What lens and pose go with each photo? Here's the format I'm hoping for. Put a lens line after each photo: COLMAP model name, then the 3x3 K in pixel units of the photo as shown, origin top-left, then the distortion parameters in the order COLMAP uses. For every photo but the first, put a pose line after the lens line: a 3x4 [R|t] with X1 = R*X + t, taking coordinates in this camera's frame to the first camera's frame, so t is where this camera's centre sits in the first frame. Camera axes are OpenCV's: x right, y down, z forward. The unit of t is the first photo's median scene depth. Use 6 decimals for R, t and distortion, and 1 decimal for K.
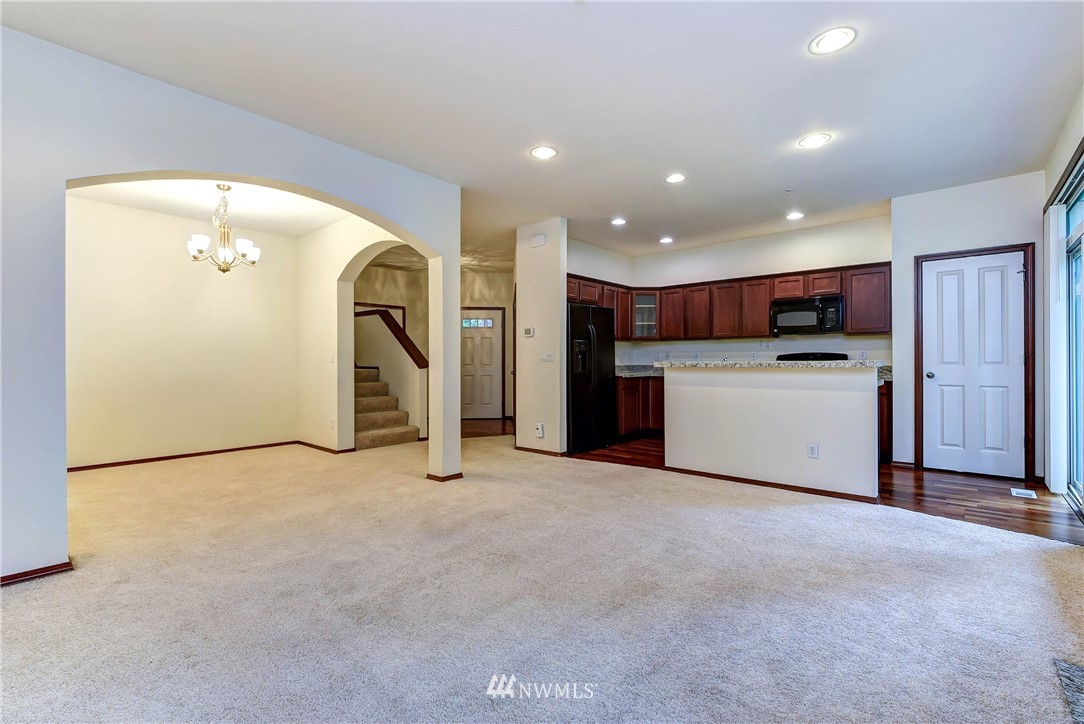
lens RADIAL K [[479.8, 0, 536.2], [0, 479.8, 362.8], [0, 0, 1]] dist [0.004983, -0.003219]
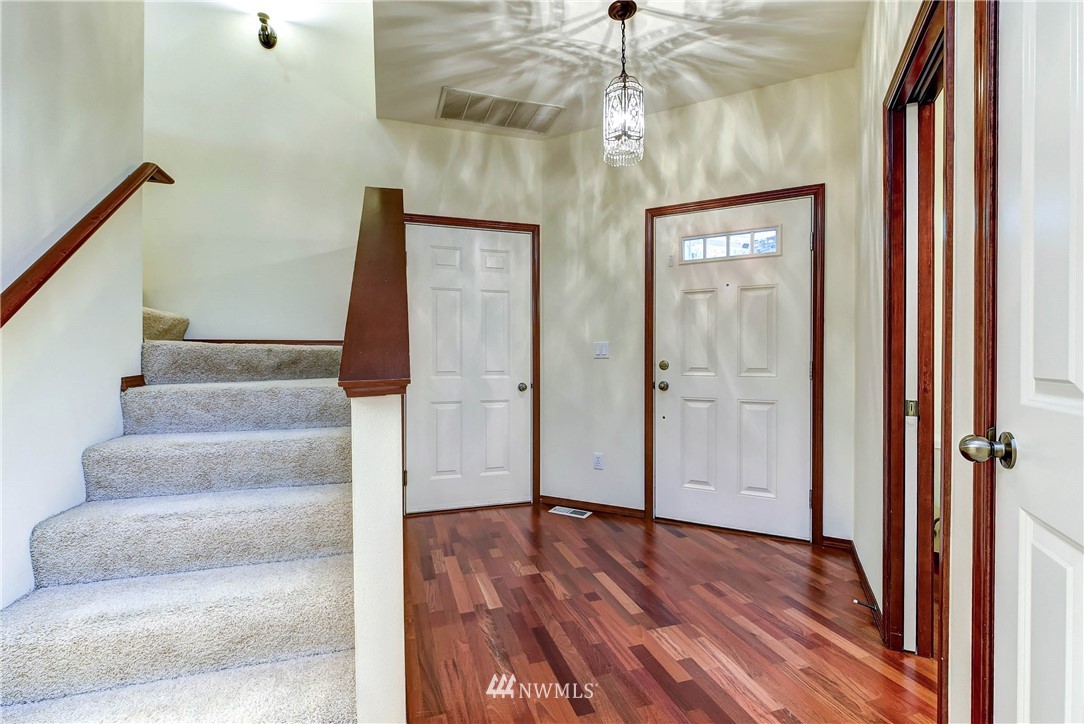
lens RADIAL K [[479.8, 0, 543.4], [0, 479.8, 360.7], [0, 0, 1]] dist [0.004983, -0.003219]
pose [[0.857589, 0.003532, -0.514324, -0.060625], [-0.001629, 0.999990, 0.004150, -0.004262], [0.514333, -0.002721, 0.857586, 0.647005]]
